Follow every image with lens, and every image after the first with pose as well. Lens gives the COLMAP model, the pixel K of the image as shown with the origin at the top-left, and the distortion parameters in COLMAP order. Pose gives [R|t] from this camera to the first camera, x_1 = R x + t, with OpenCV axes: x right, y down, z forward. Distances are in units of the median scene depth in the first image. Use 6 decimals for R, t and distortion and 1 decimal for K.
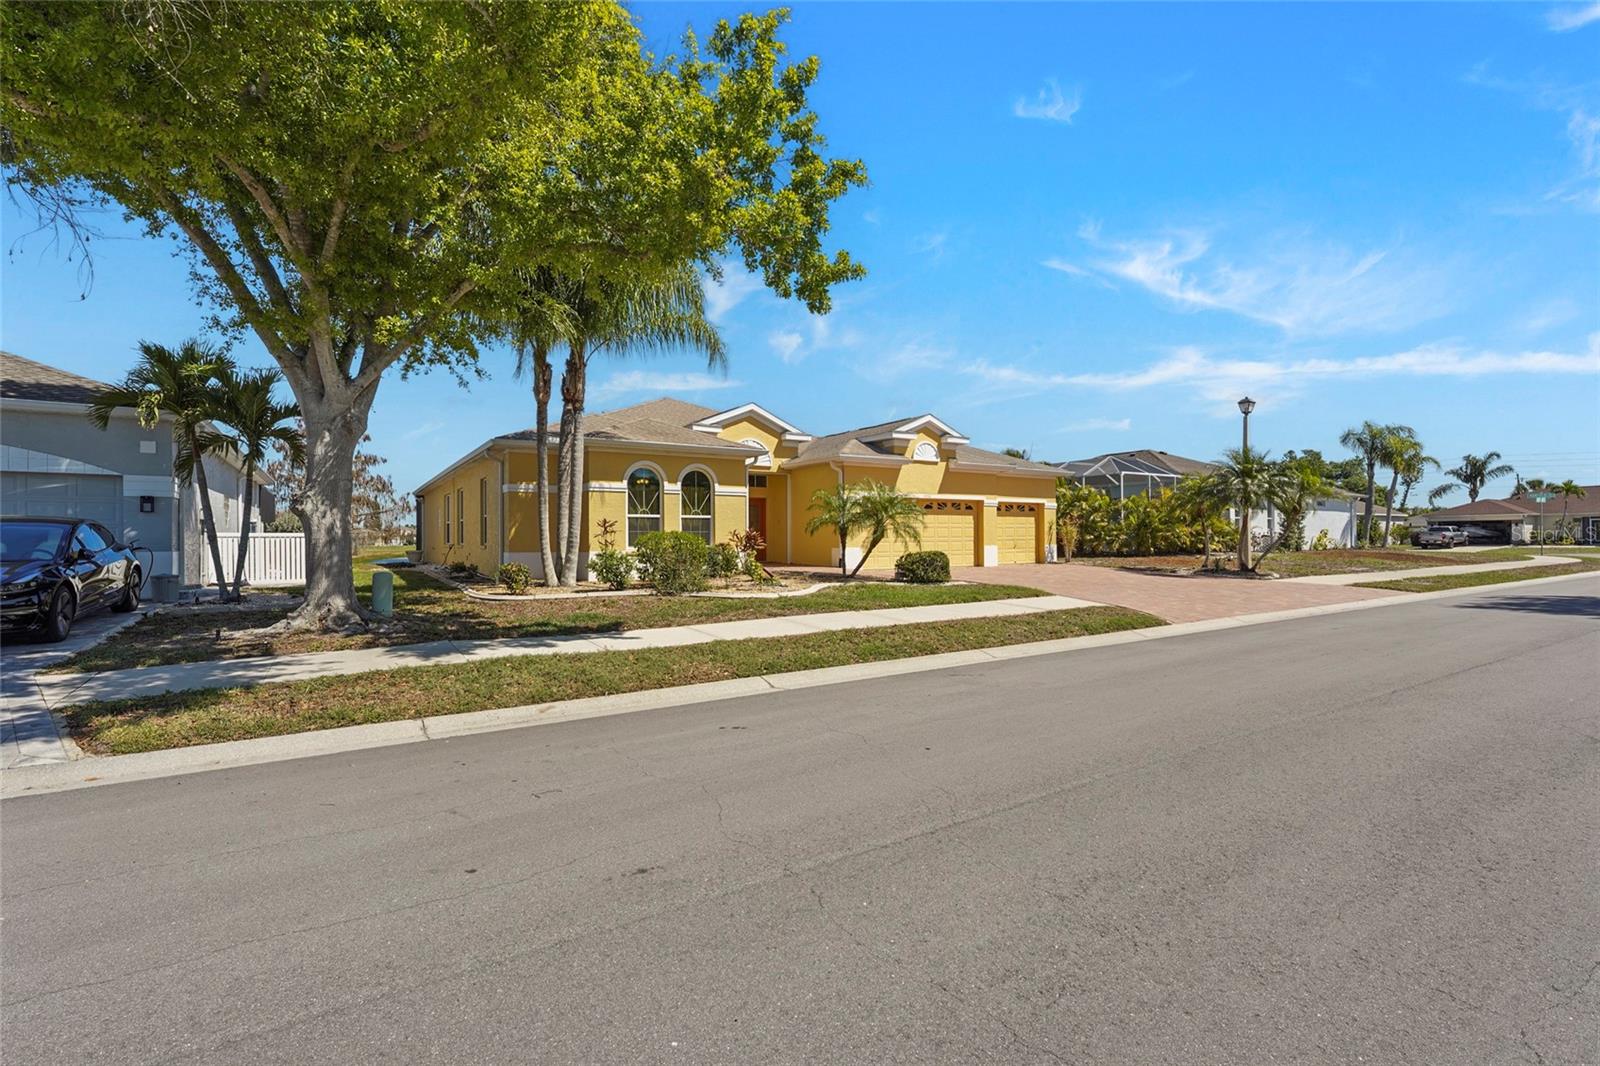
lens RADIAL K [[732.9, 0, 810.5], [0, 732.9, 531.6], [0, 0, 1]] dist [-0.003184, 0.000227]
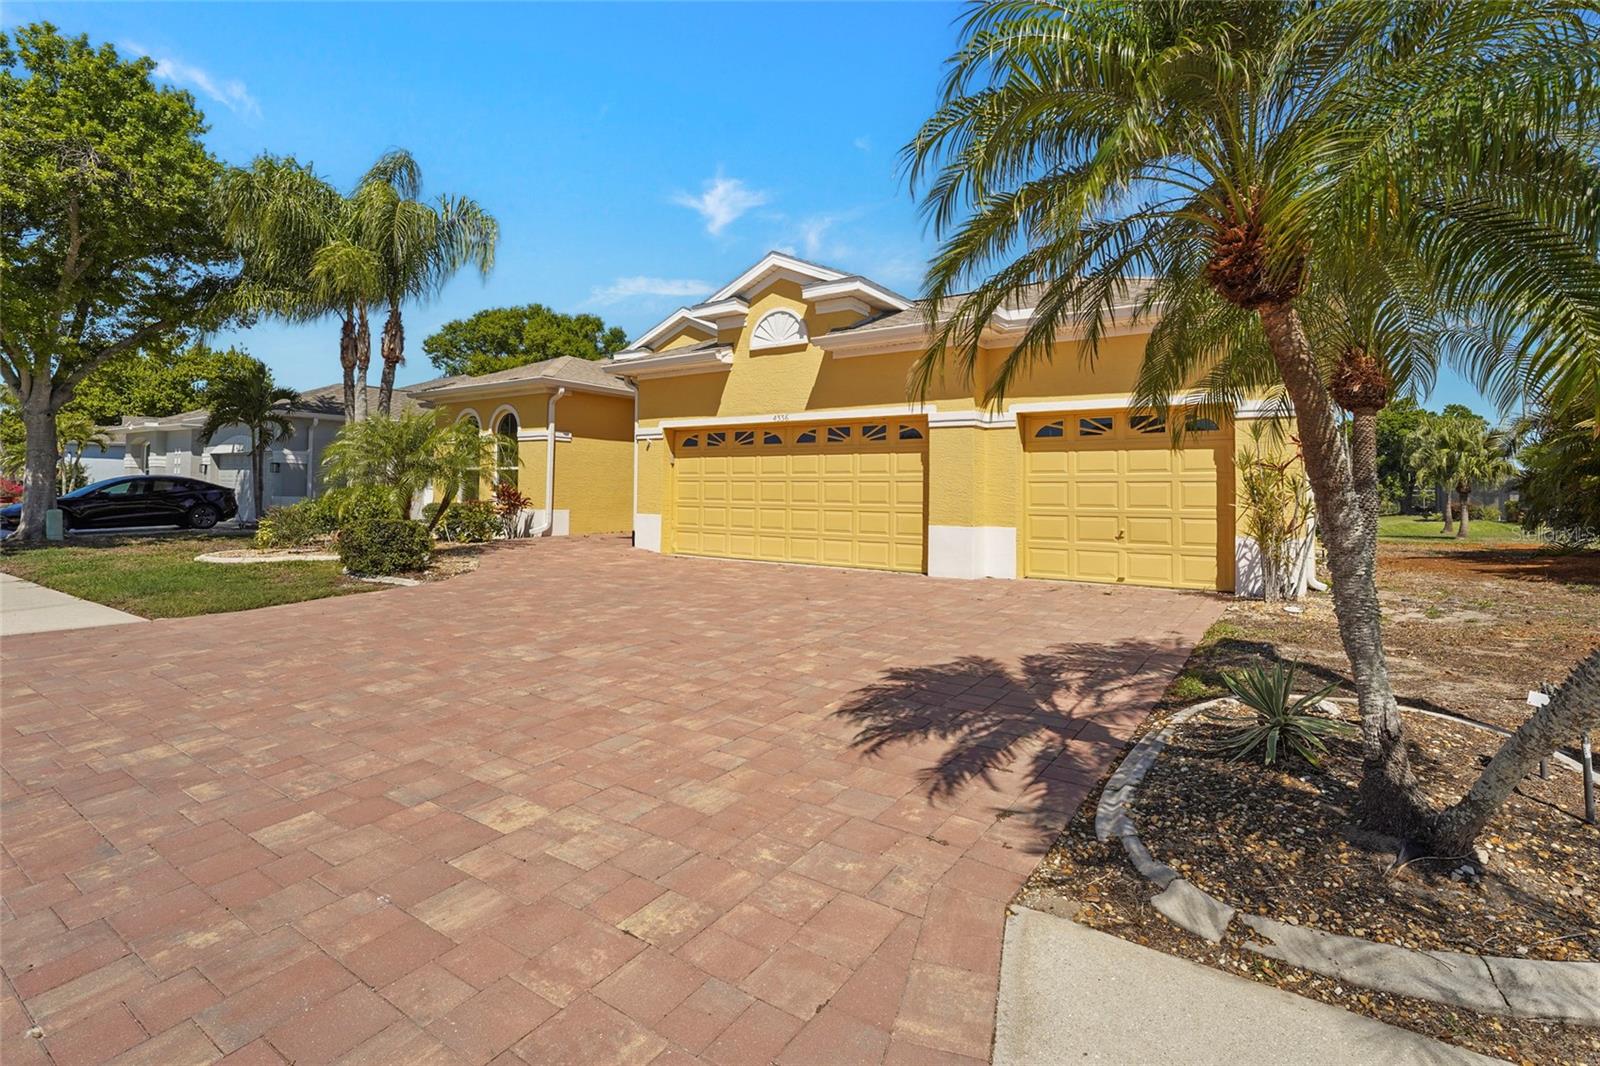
lens RADIAL K [[732.9, 0, 803.6], [0, 732.9, 471.2], [0, 0, 1]] dist [-0.003184, 0.000227]
pose [[0.380480, -0.017974, -0.924614, 0.639662], [-0.009635, 0.999680, -0.023398, -0.000544], [0.924739, 0.017811, 0.380185, 0.848641]]
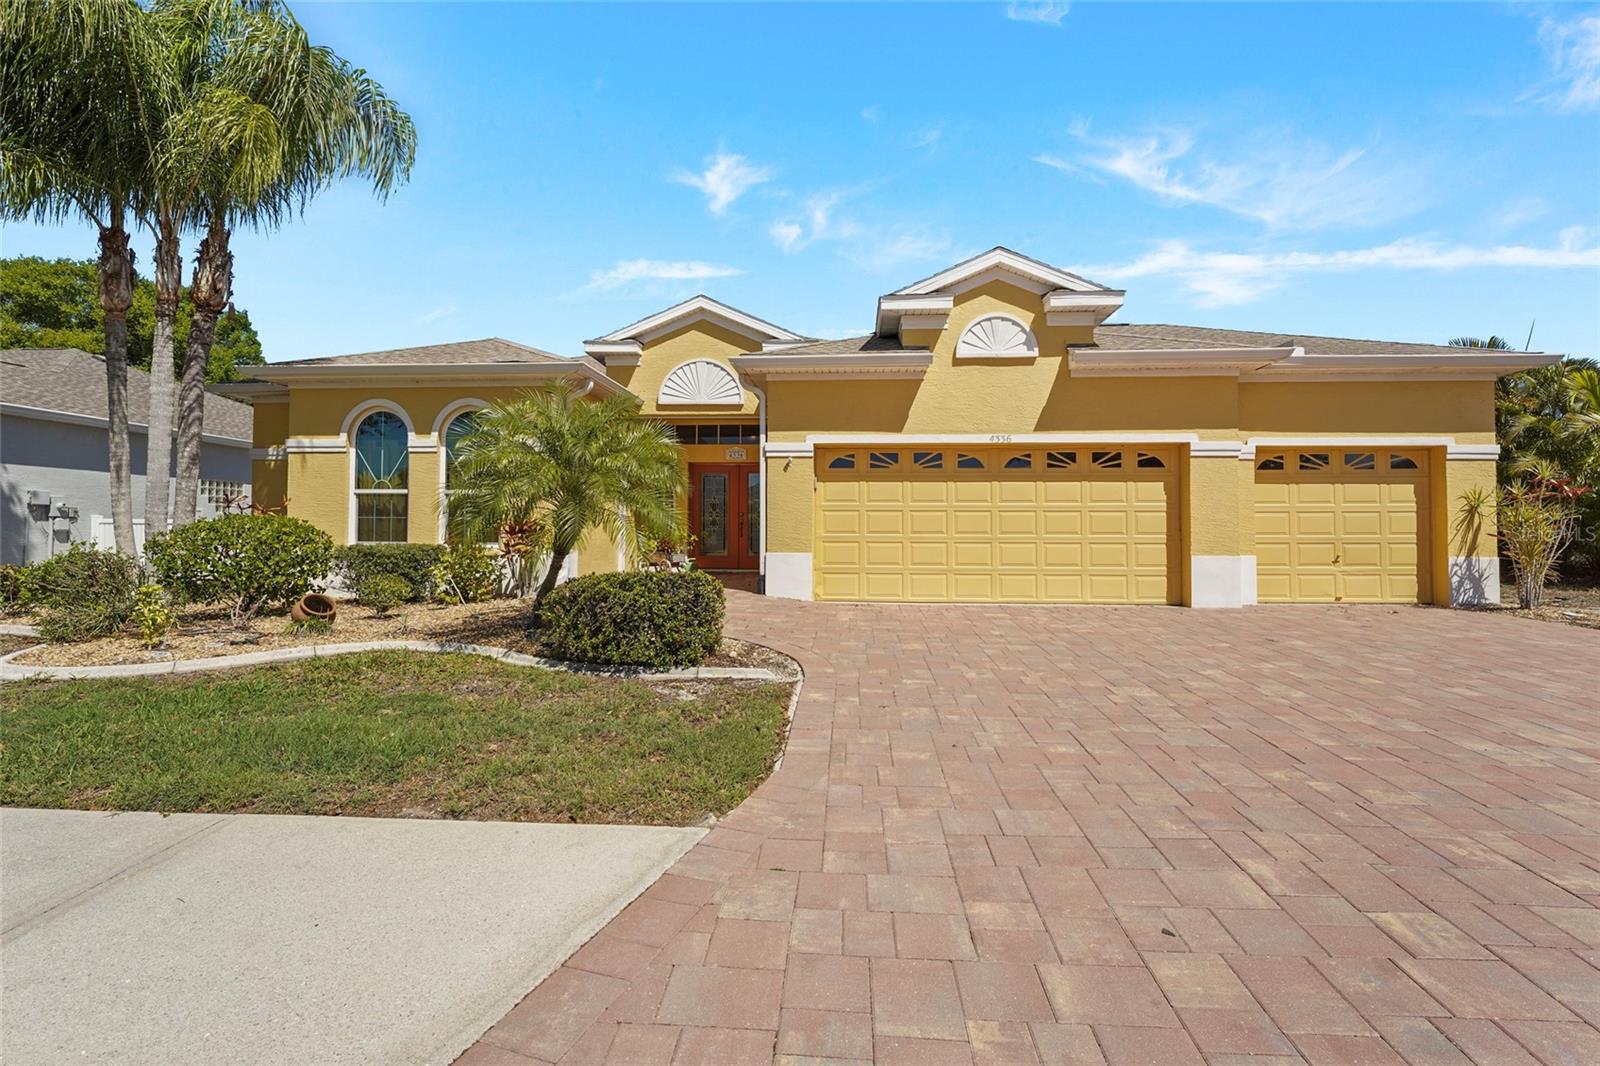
lens RADIAL K [[732.9, 0, 804.9], [0, 732.9, 512.6], [0, 0, 1]] dist [-0.003184, 0.000227]
pose [[0.795441, -0.003266, -0.606022, 0.339279], [-0.004087, 0.999934, -0.010754, 0.000895], [0.606017, 0.011031, 0.795375, 0.600068]]
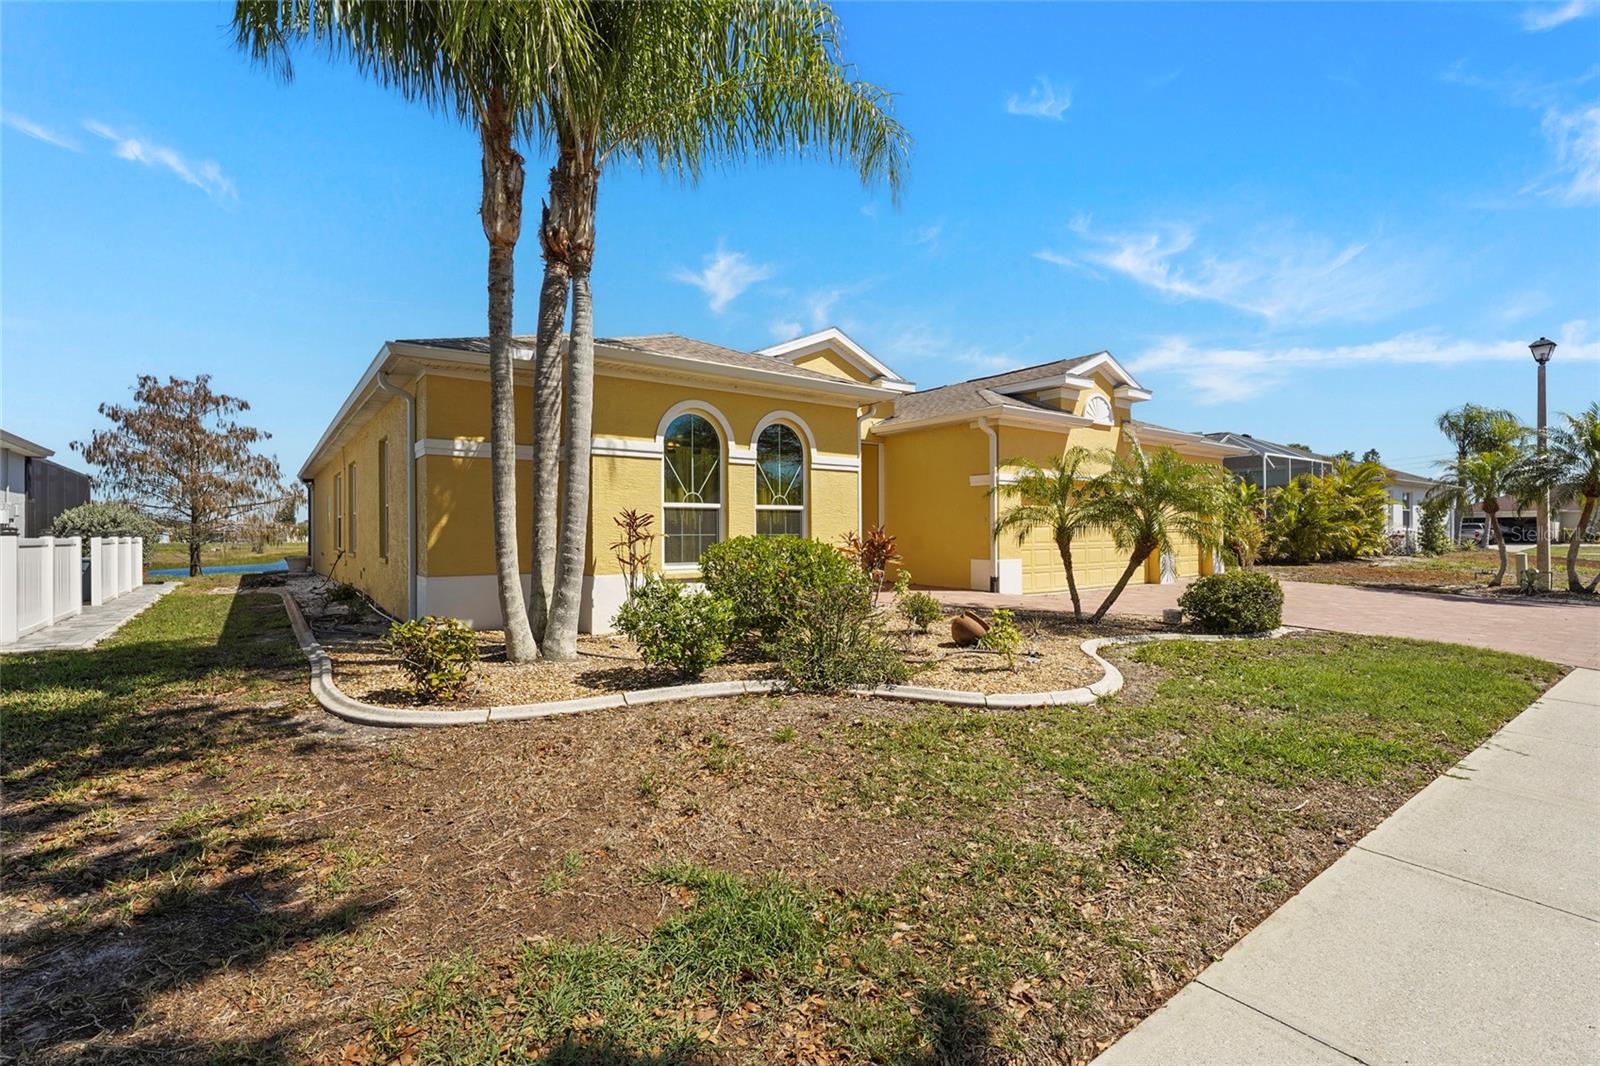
lens RADIAL K [[732.9, 0, 810.9], [0, 732.9, 529.5], [0, 0, 1]] dist [-0.003184, 0.000227]
pose [[0.997083, 0.001039, 0.076322, -0.149208], [-0.001292, 0.999994, 0.003267, -0.004696], [-0.076318, -0.003356, 0.997078, 0.380821]]
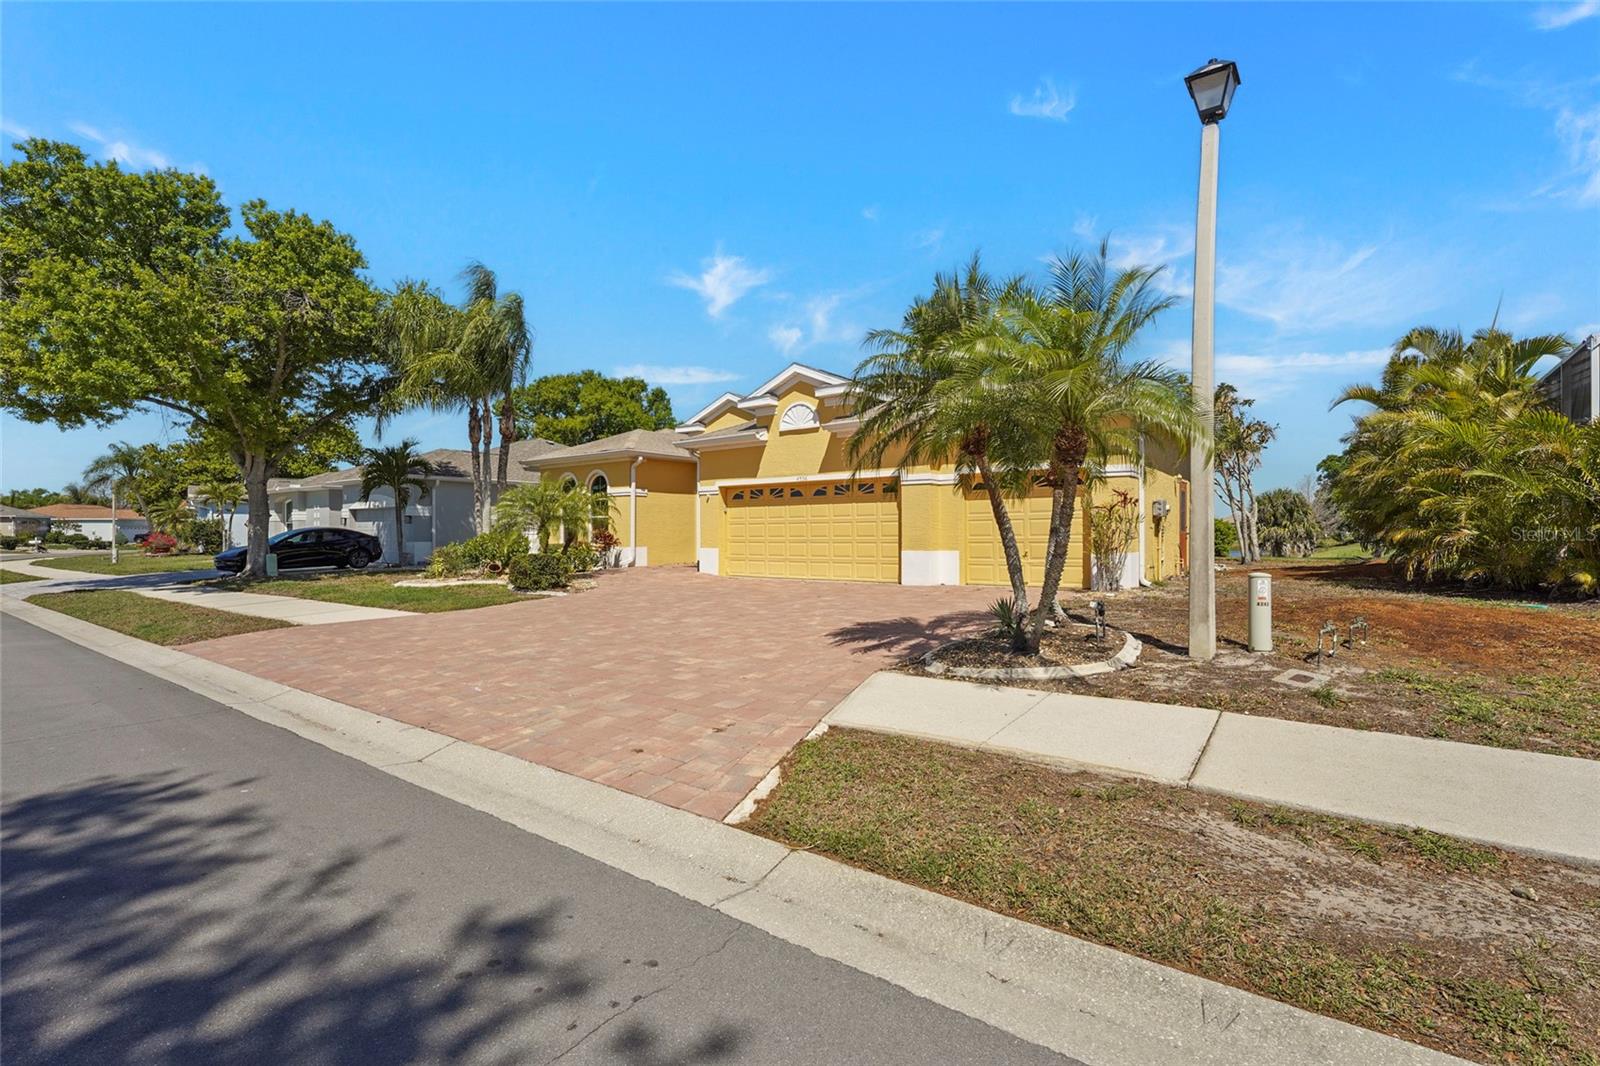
lens RADIAL K [[732.9, 0, 792.7], [0, 732.9, 530.9], [0, 0, 1]] dist [-0.003184, 0.000227]
pose [[0.328296, -0.000037, -0.944575, 0.852009], [0.009551, 0.999949, 0.003280, 0.000138], [0.944526, -0.010098, 0.328280, 0.777452]]
